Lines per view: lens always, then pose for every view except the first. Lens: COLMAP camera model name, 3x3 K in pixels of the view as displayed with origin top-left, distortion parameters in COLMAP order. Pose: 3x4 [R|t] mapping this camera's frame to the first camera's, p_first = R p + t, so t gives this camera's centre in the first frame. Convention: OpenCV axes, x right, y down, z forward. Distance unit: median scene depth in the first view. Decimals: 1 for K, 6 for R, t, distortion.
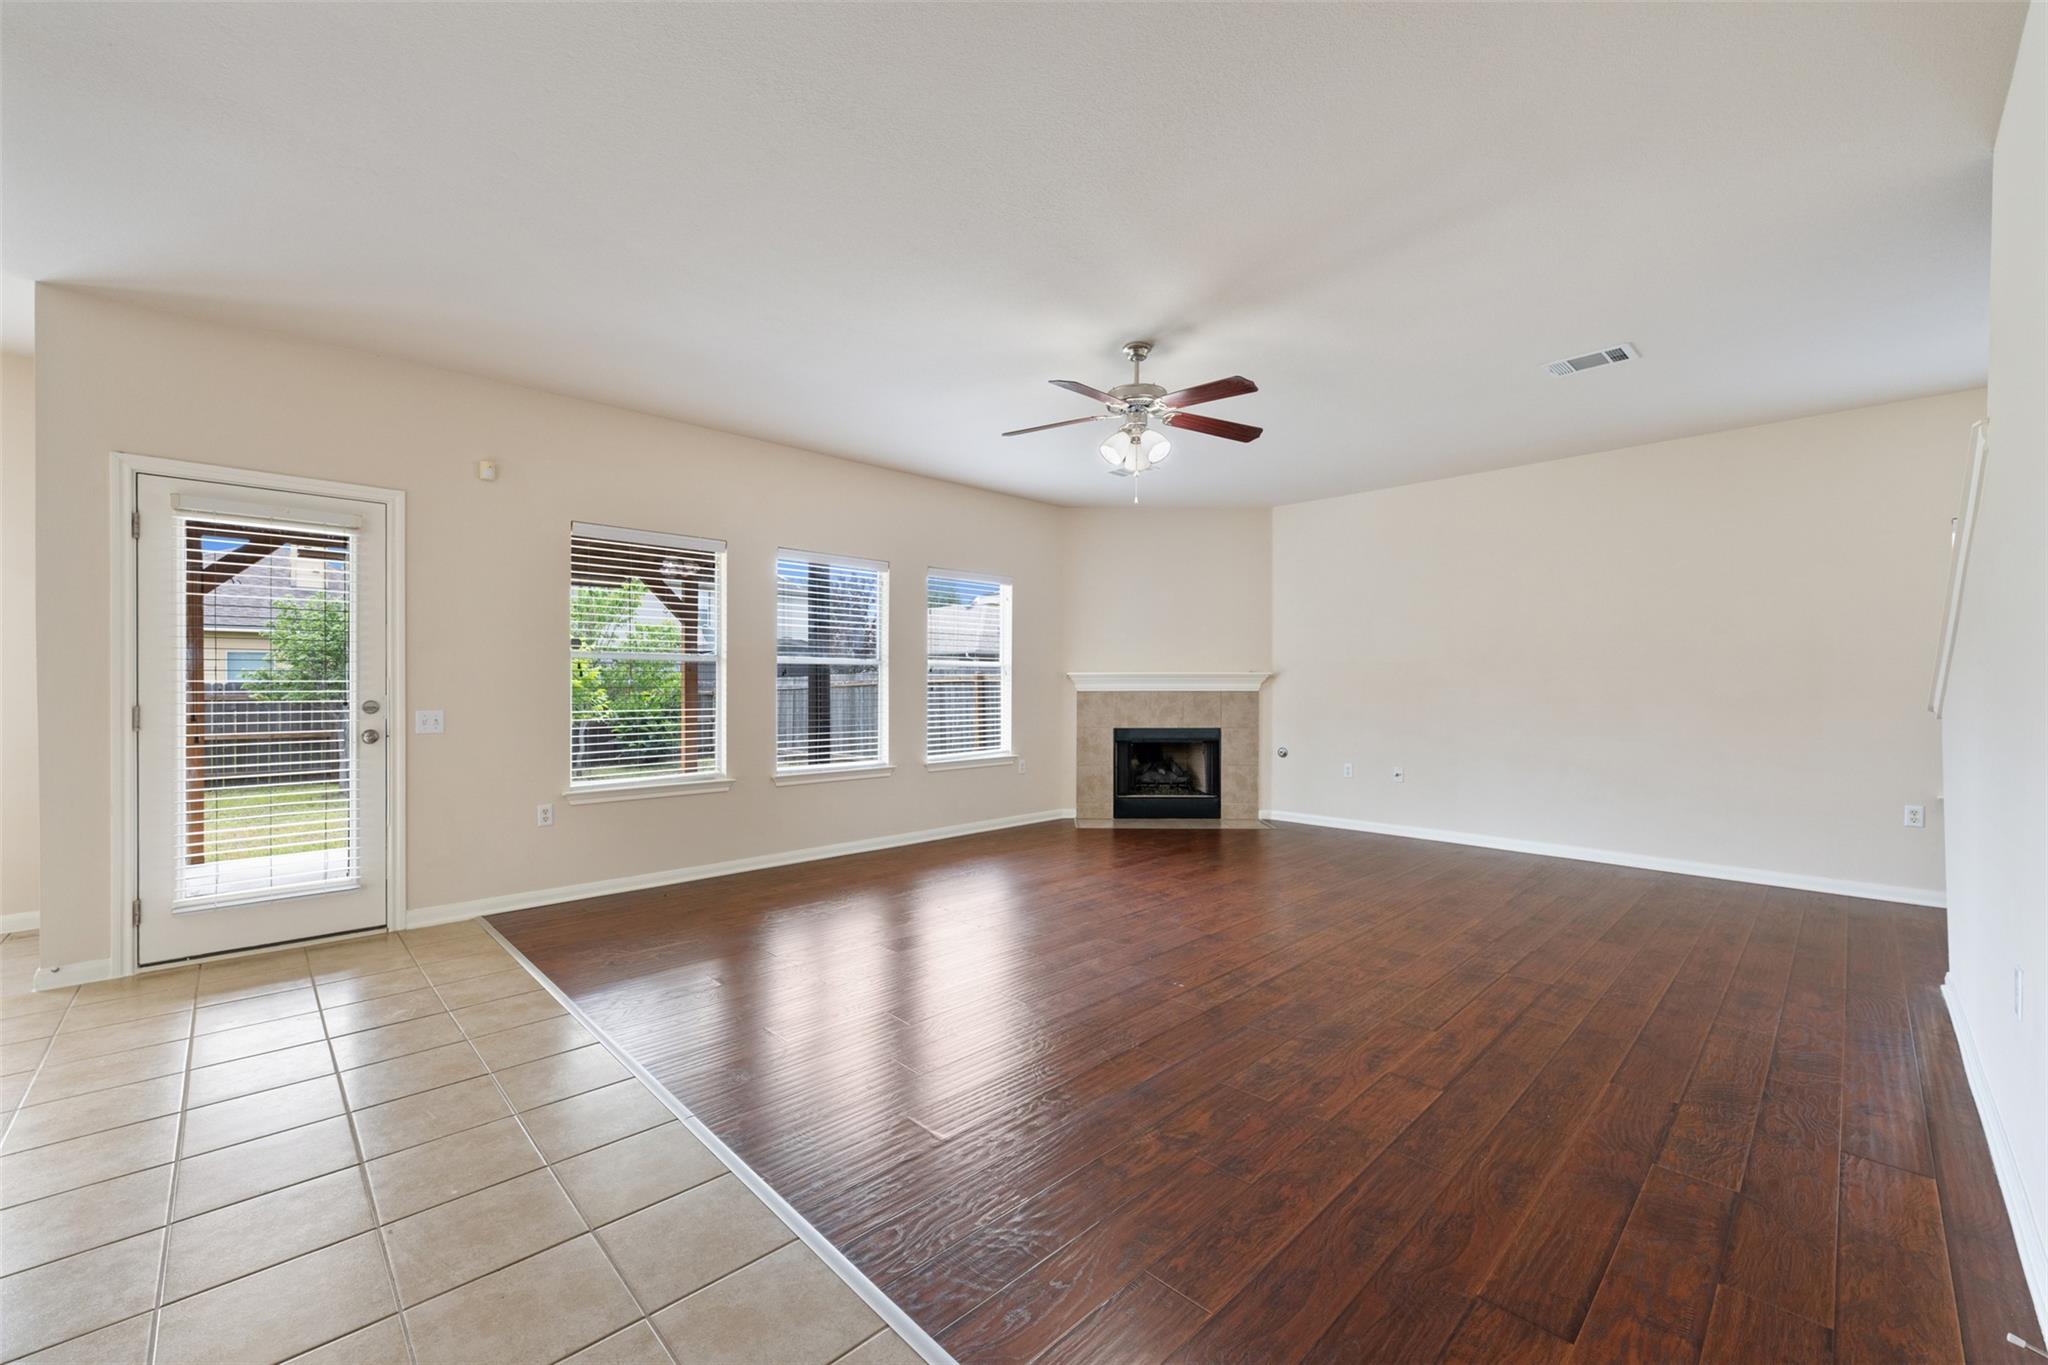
lens RADIAL K [[811.8, 0, 1018.9], [0, 811.8, 690.9], [0, 0, 1]] dist [-0.003062, 0.001116]
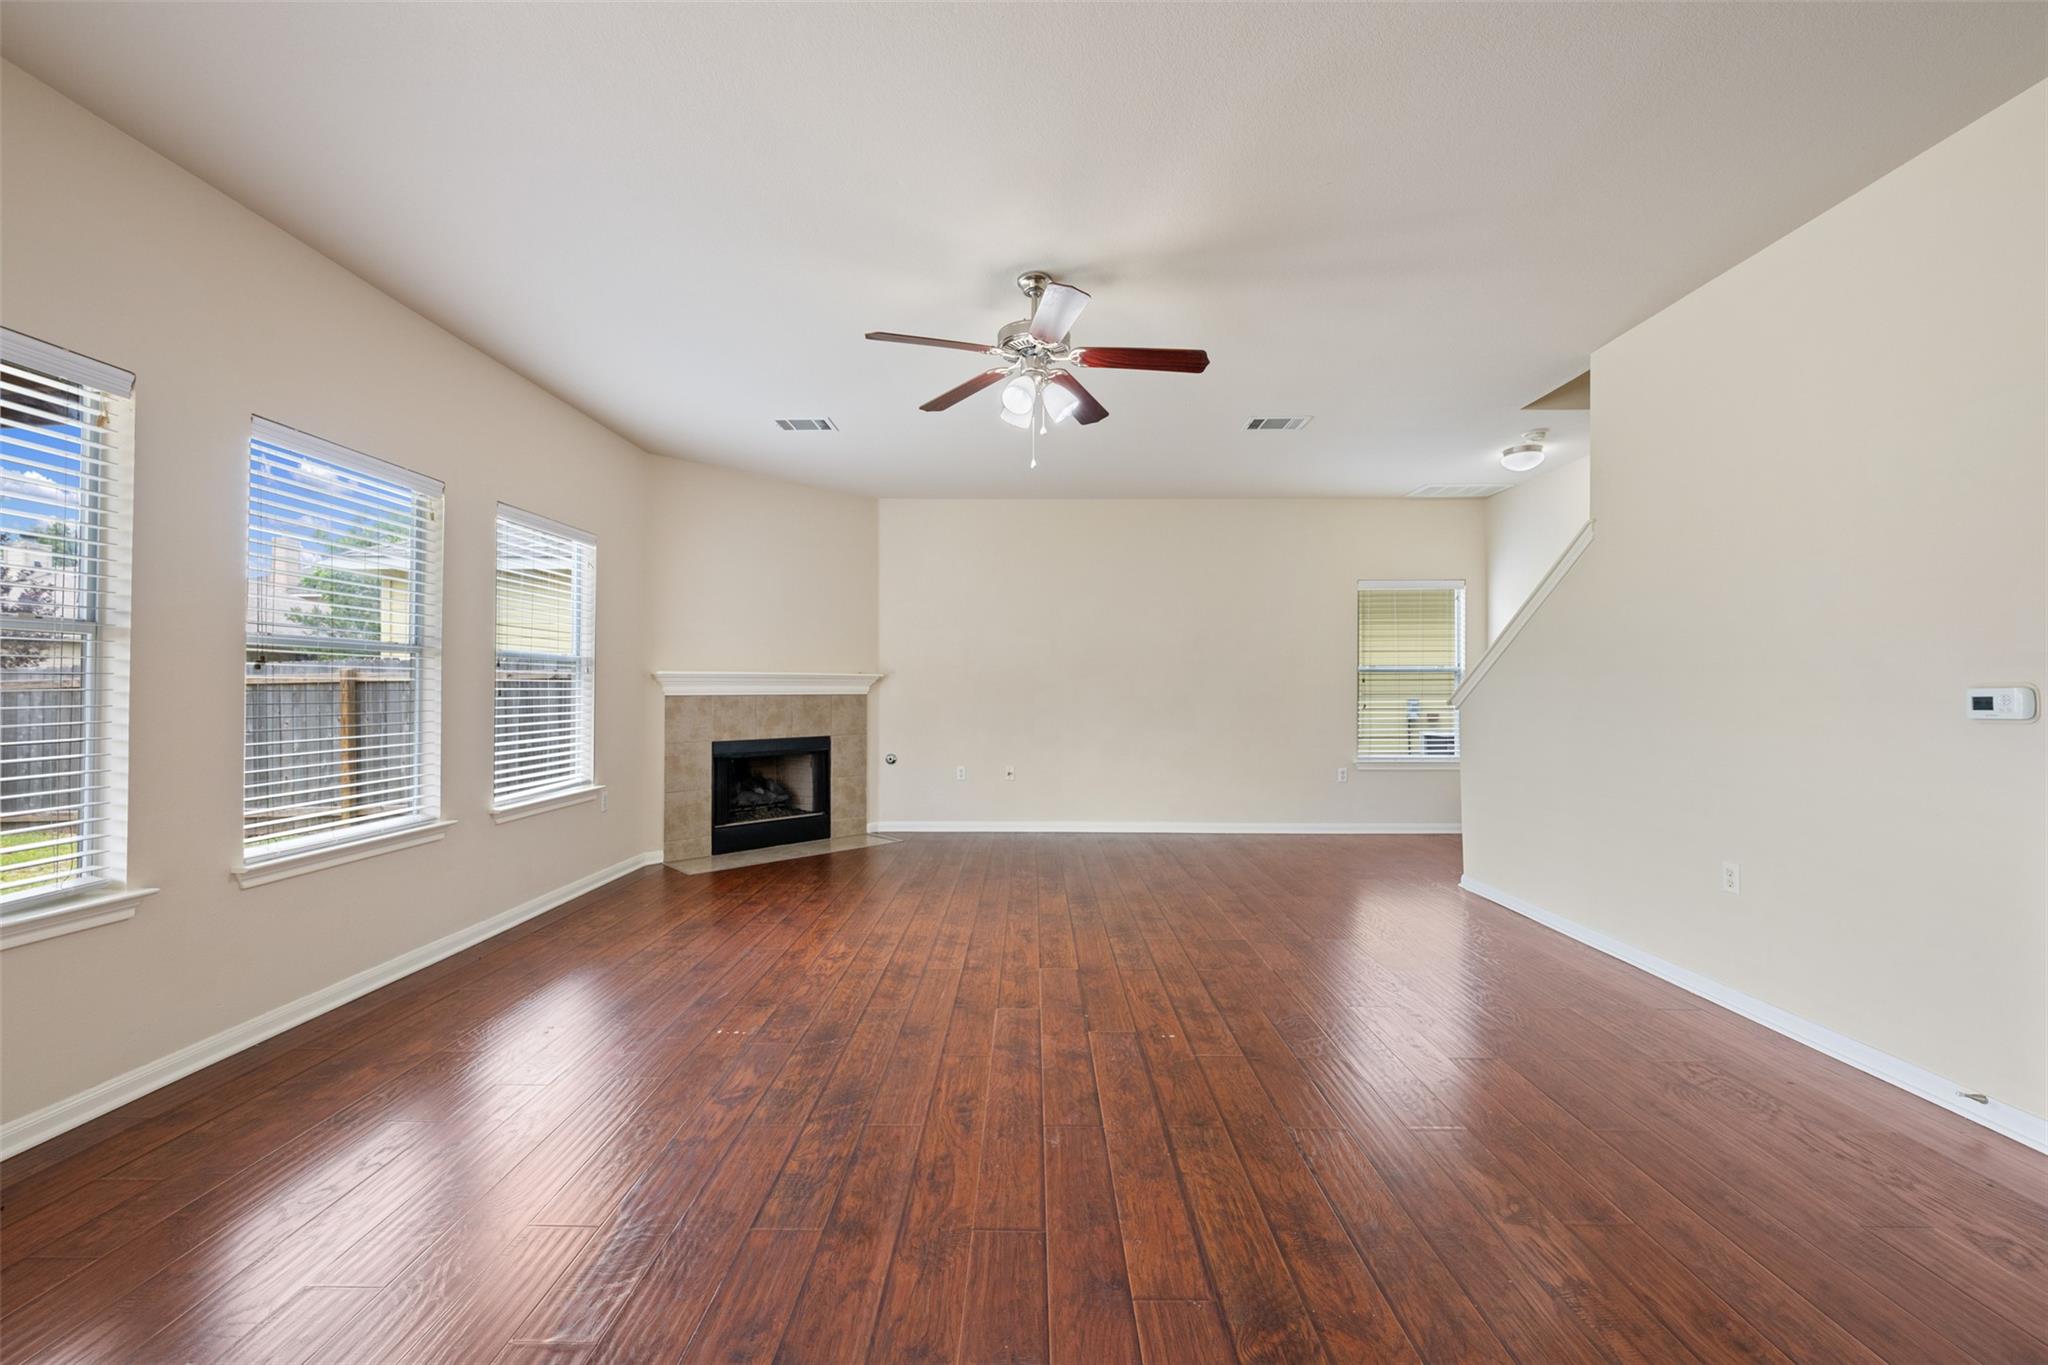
lens RADIAL K [[811.8, 0, 1022.4], [0, 811.8, 680.7], [0, 0, 1]] dist [-0.003062, 0.001116]
pose [[0.706734, 0.006725, 0.707448, -0.247556], [0.004905, 0.999884, -0.014405, -0.000900], [-0.707462, 0.013651, 0.706619, 0.236765]]
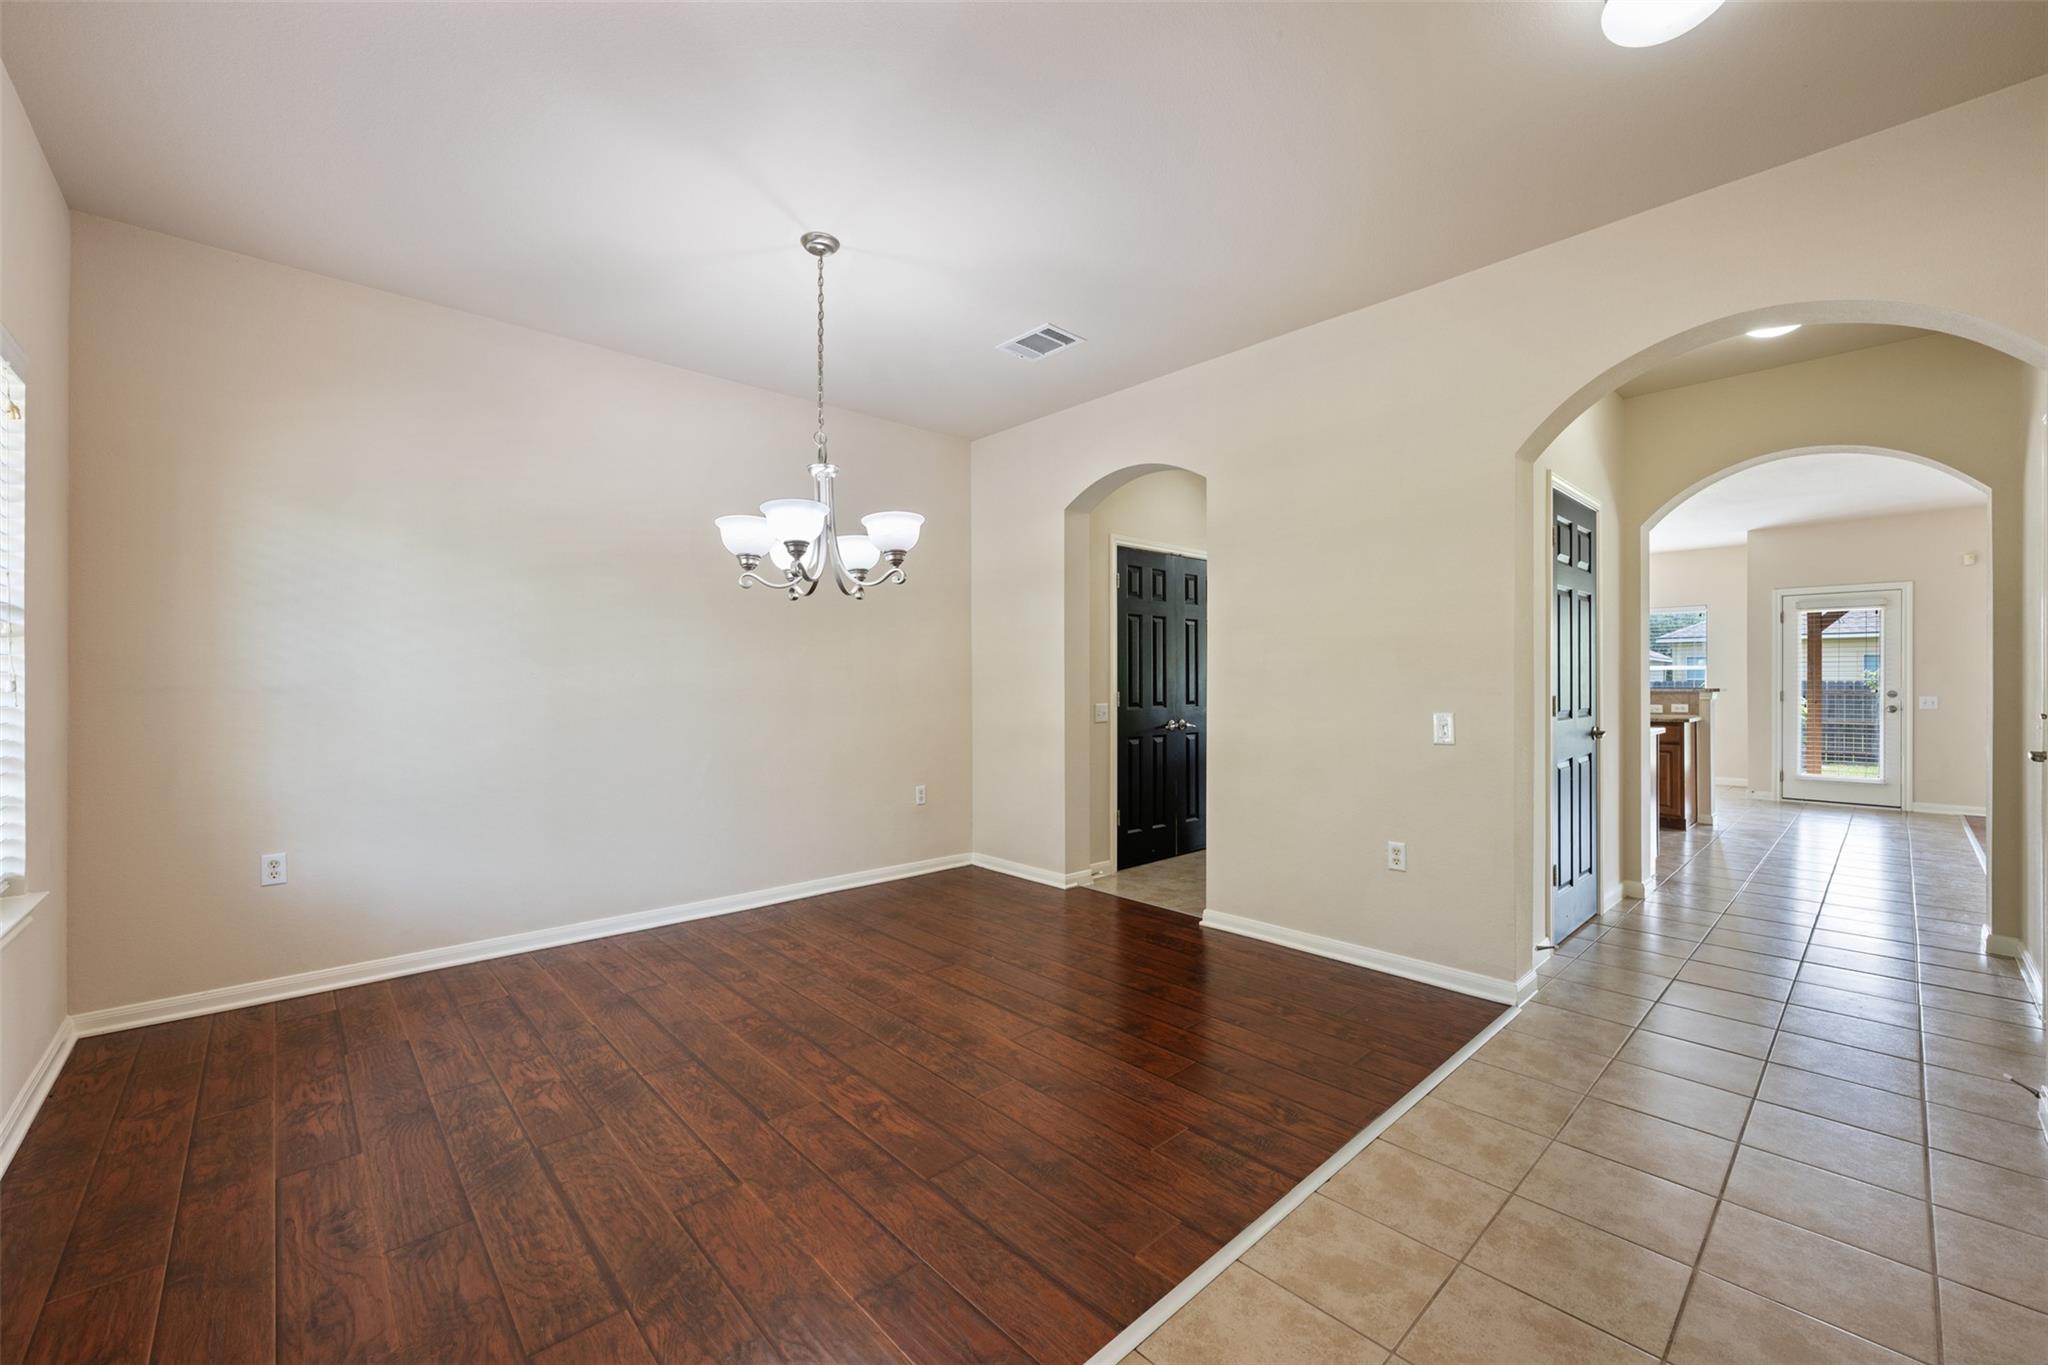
lens RADIAL K [[811.8, 0, 1022.5], [0, 811.8, 680.0], [0, 0, 1]] dist [-0.003062, 0.001116]
pose [[-0.023738, -0.002259, -0.999716, 0.688691], [-0.008710, 0.999960, -0.002053, 0.004451], [0.999680, 0.008659, -0.023756, -0.602604]]
